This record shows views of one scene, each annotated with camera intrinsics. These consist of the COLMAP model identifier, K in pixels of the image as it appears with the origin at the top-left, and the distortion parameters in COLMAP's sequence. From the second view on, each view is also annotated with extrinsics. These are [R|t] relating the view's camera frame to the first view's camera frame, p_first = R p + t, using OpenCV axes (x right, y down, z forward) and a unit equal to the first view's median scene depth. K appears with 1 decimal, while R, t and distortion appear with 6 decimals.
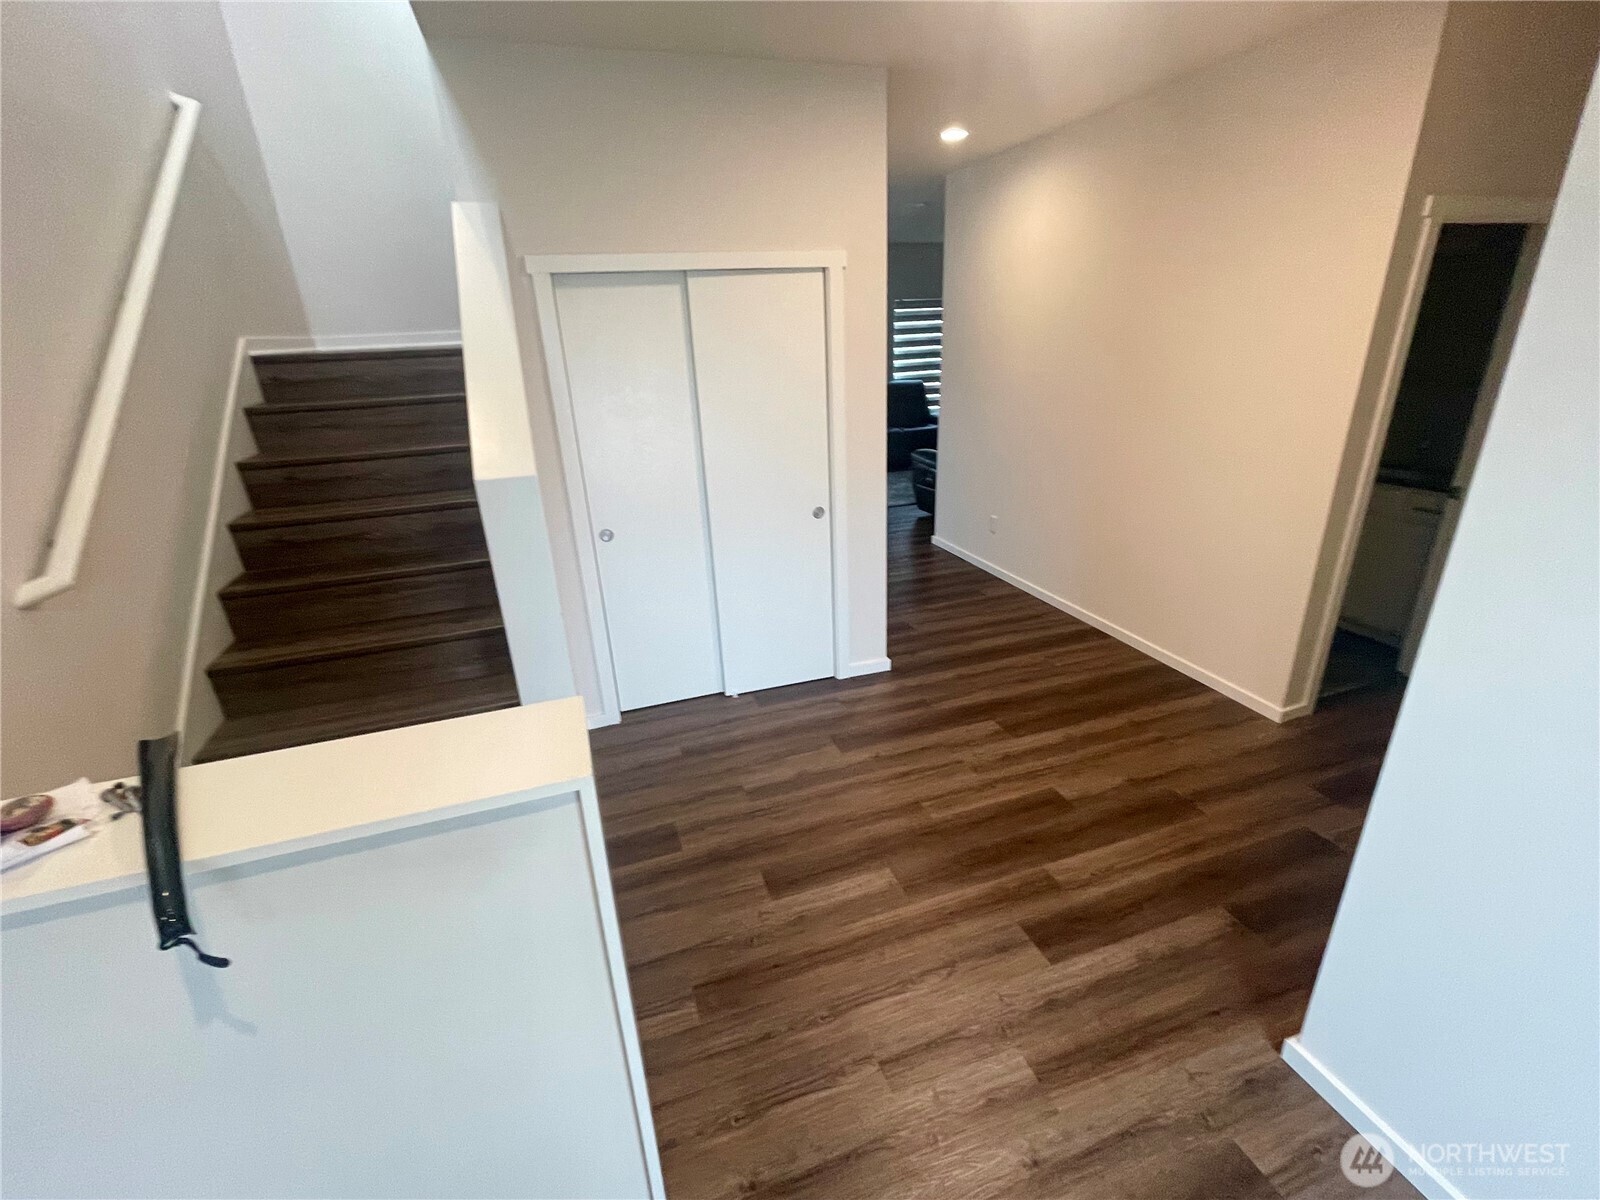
lens RADIAL K [[704.3, 0, 794.9], [0, 704.3, 599.0], [0, 0, 1]] dist [0.000585, -0.001503]
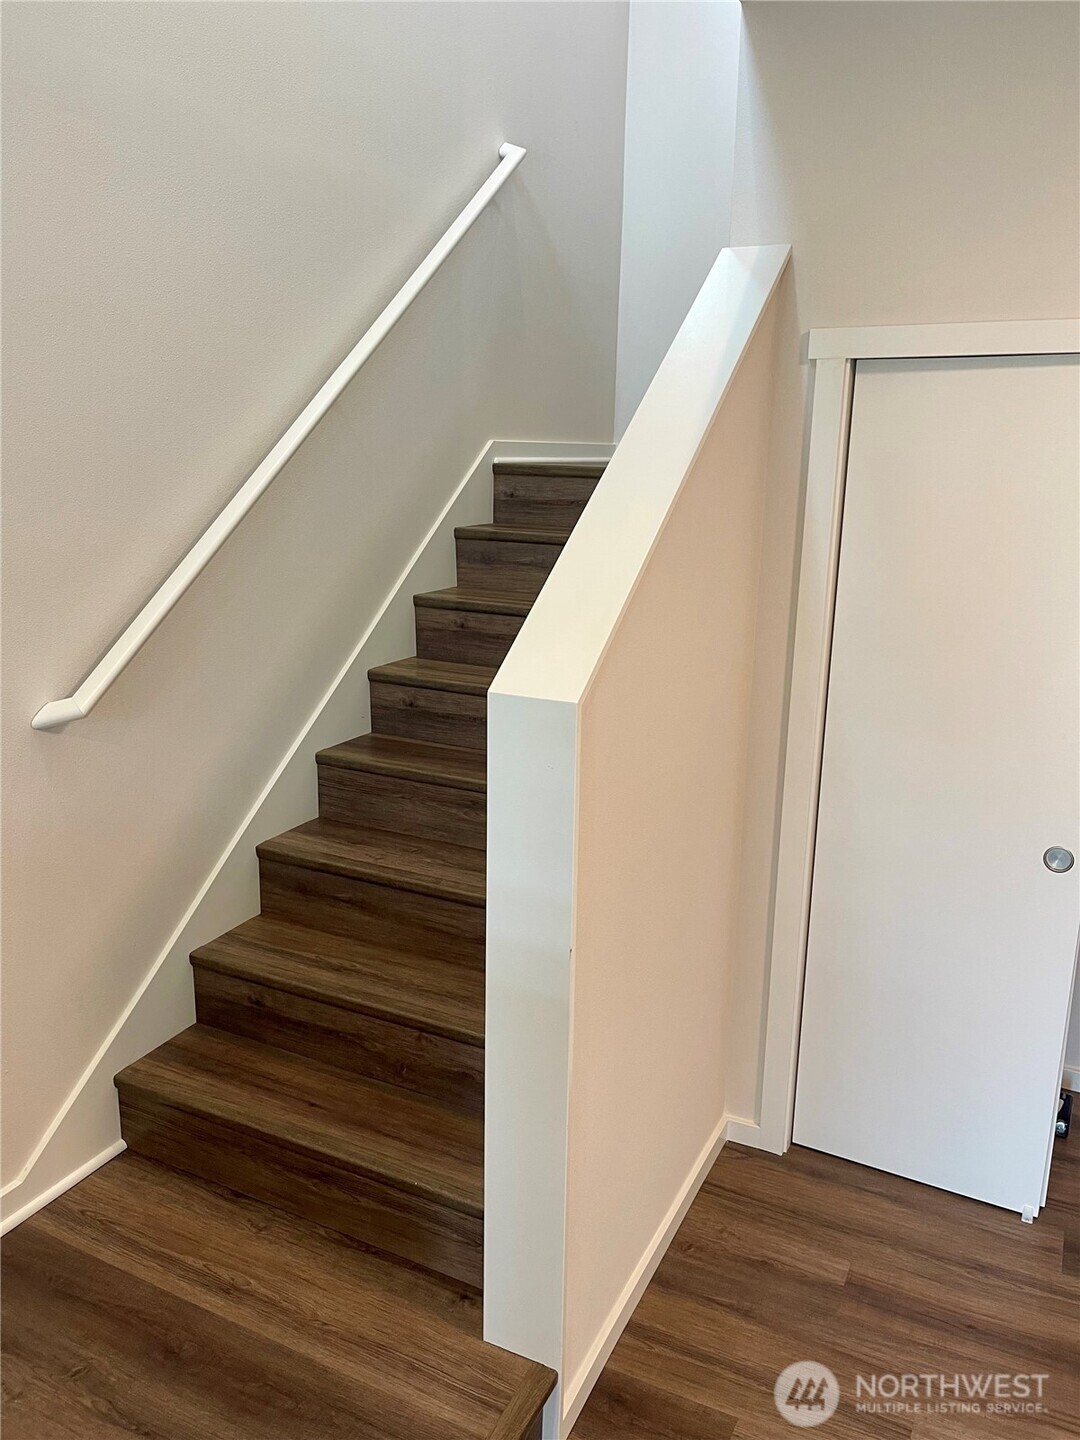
lens RADIAL K [[1093.8, 0, 540.0], [0, 1093.8, 720.0], [0, 0, 1]] dist [0.036178, -0.004160]
pose [[0.704992, 0.221477, -0.673746, 0.136372], [-0.298917, 0.954279, 0.000915, -0.103147], [0.643144, 0.200749, 0.738962, 0.225211]]
